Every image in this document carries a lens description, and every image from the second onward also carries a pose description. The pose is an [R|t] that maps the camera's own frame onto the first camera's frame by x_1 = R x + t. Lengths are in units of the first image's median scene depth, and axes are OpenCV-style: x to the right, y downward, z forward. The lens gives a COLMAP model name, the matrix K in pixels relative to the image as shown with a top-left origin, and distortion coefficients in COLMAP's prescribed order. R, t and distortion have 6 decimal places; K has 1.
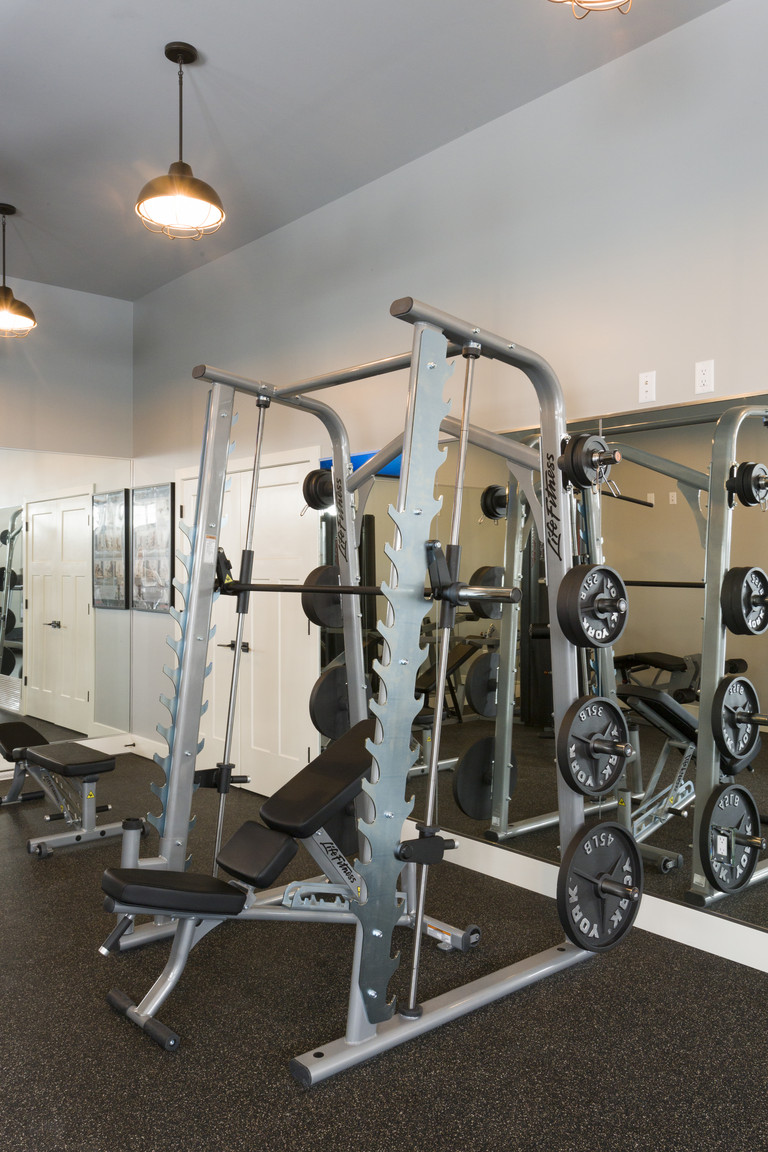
lens RADIAL K [[917.2, 0, 386.8], [0, 917.2, 568.4], [0, 0, 1]] dist [0.011711, 0.002760]
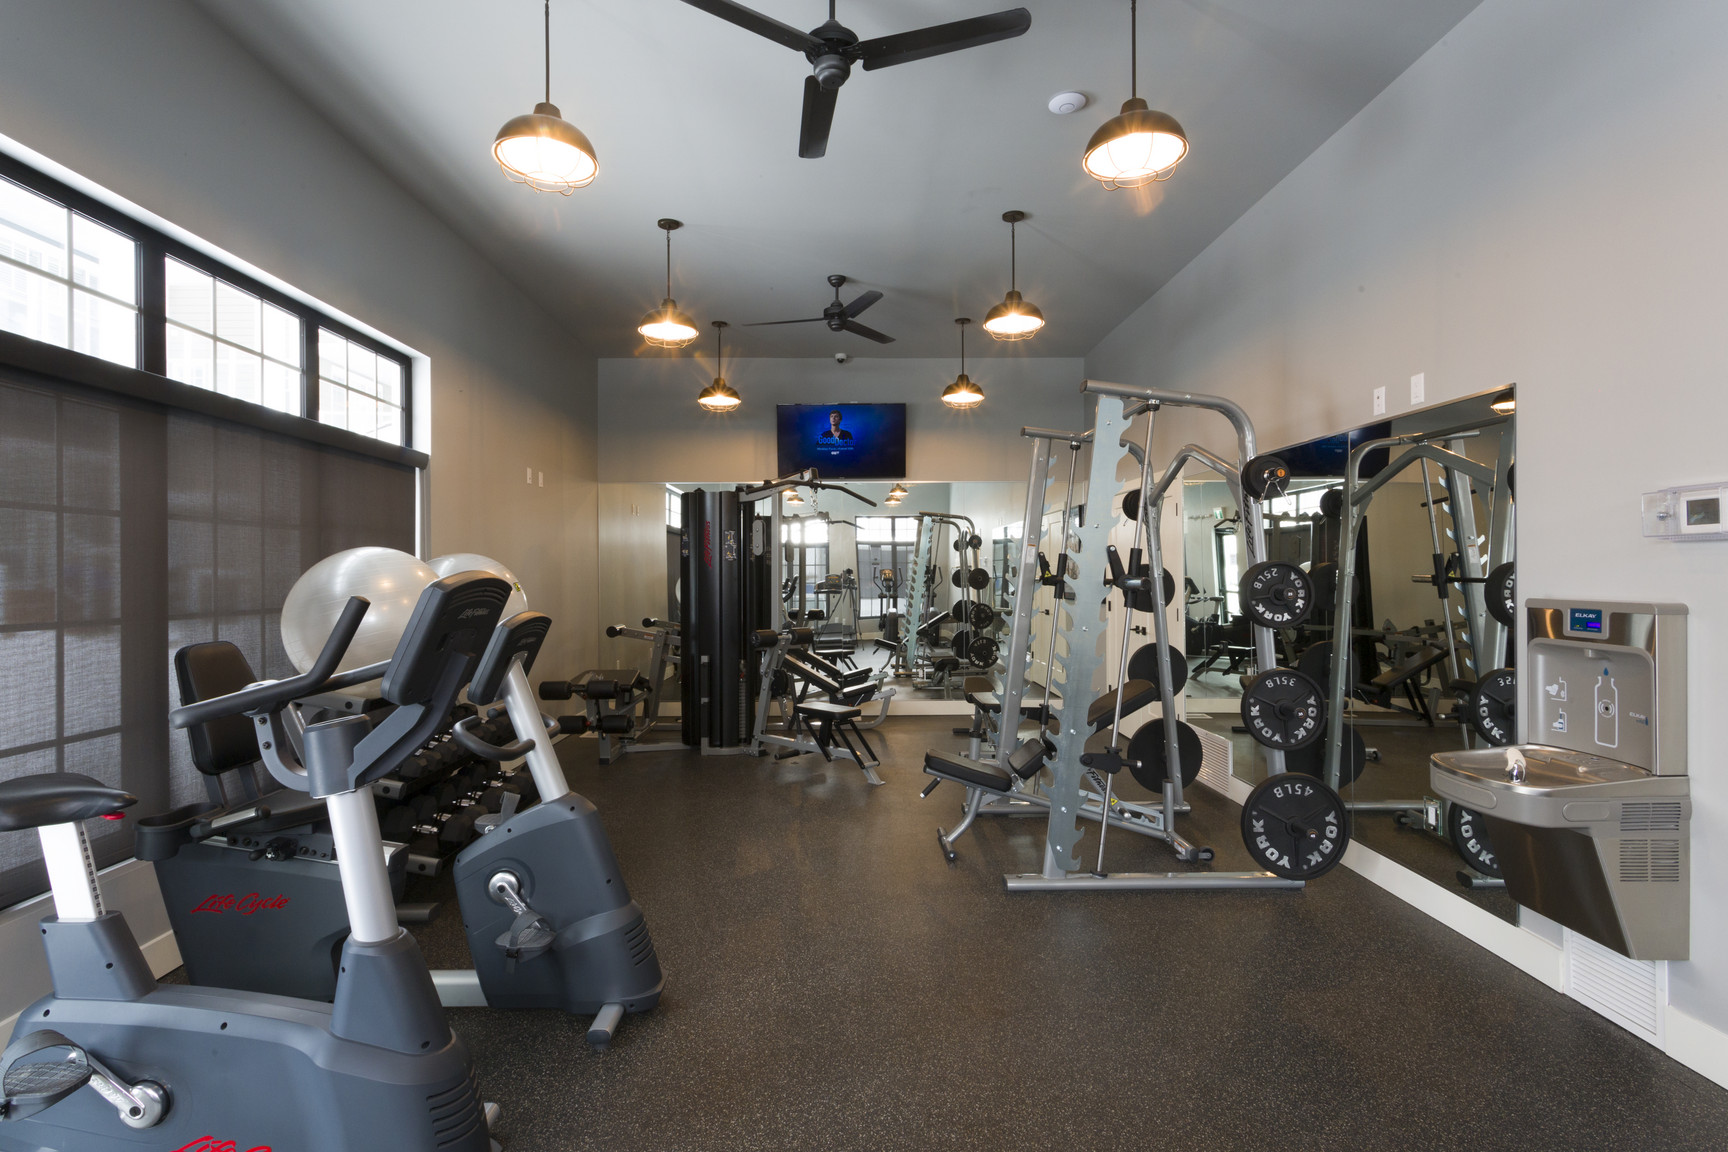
lens RADIAL K [[866.5, 0, 868.0], [0, 866.5, 571.7], [0, 0, 1]] dist [-0.003714, -0.000353]
pose [[0.768030, -0.004733, -0.640396, 0.540621], [0.004694, 0.999987, -0.001761, 0.009947], [0.640397, -0.001654, 0.768043, -0.234013]]
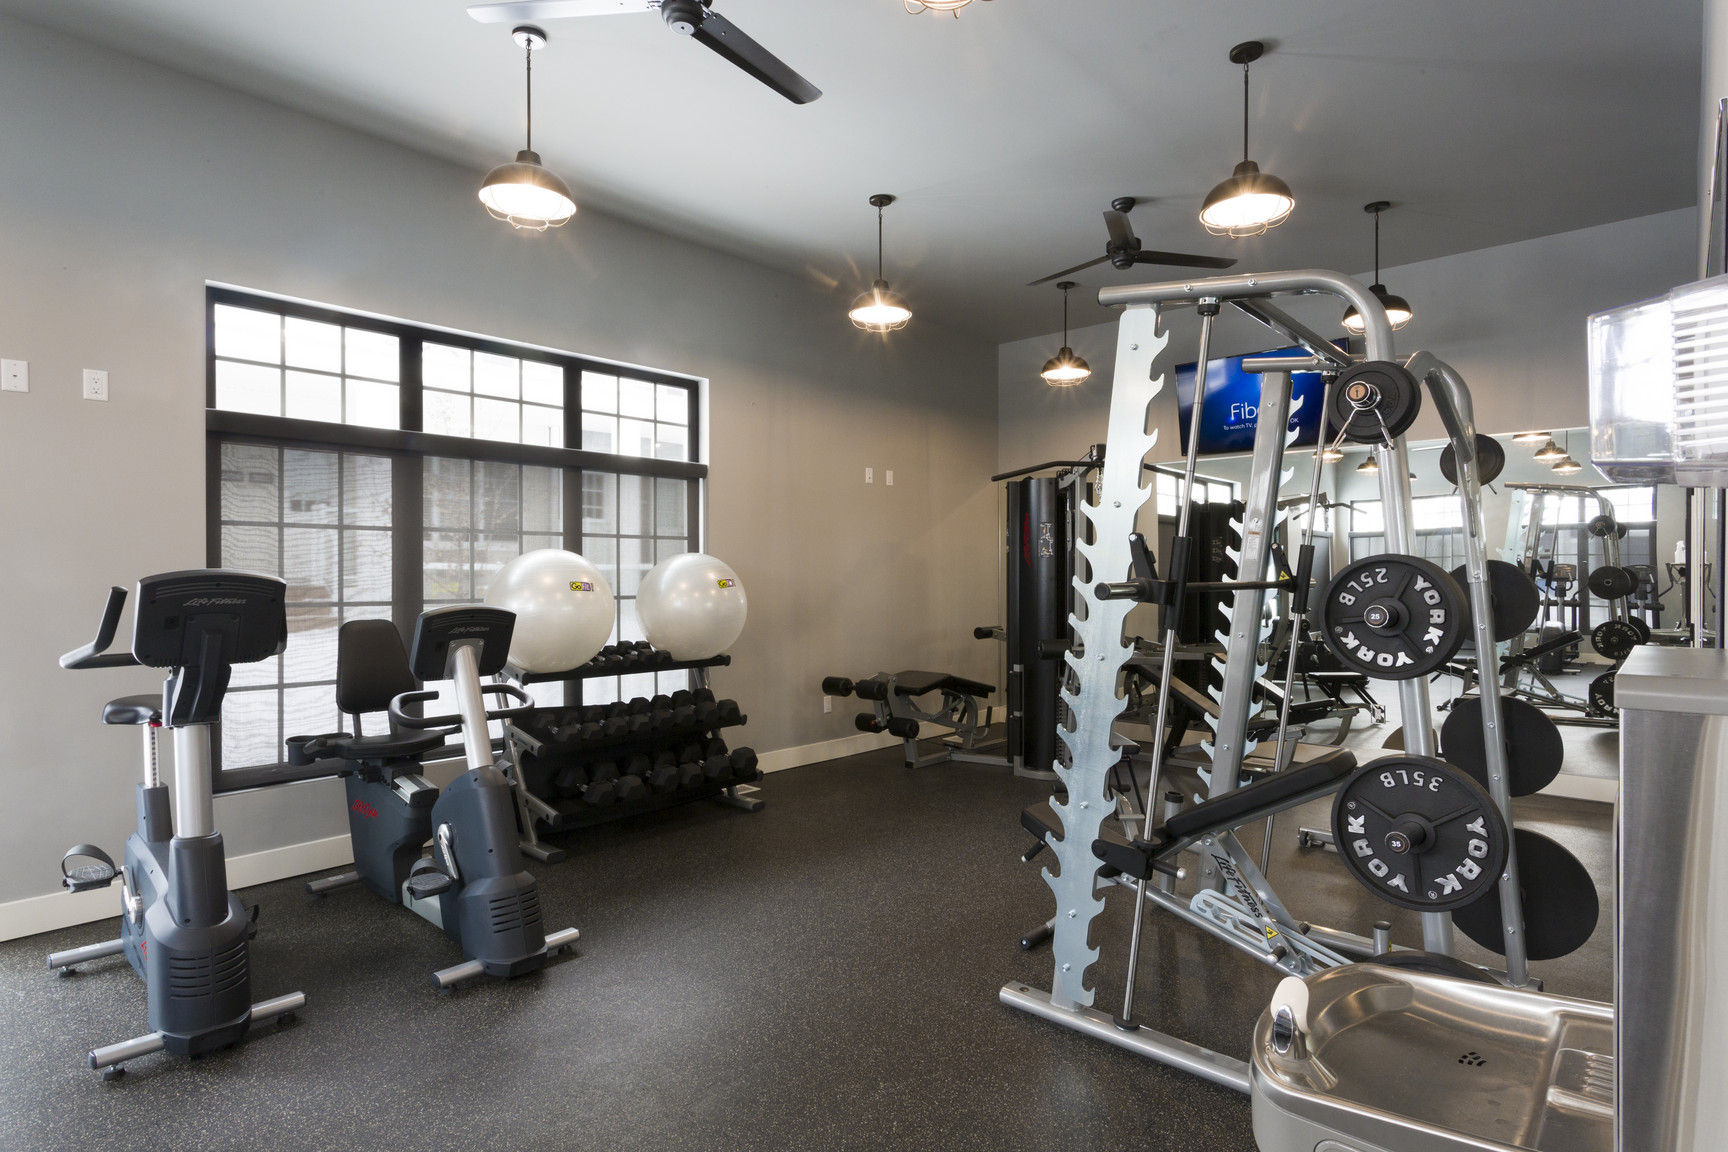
lens RADIAL K [[925.3, 0, 860.7], [0, 925.3, 577.2], [0, 0, 1]] dist [-0.006187, -0.000395]
pose [[0.110584, 0.006606, -0.993845, 0.834574], [0.000590, 0.999977, 0.006713, 0.007657], [0.993867, -0.001328, 0.110578, 0.539901]]
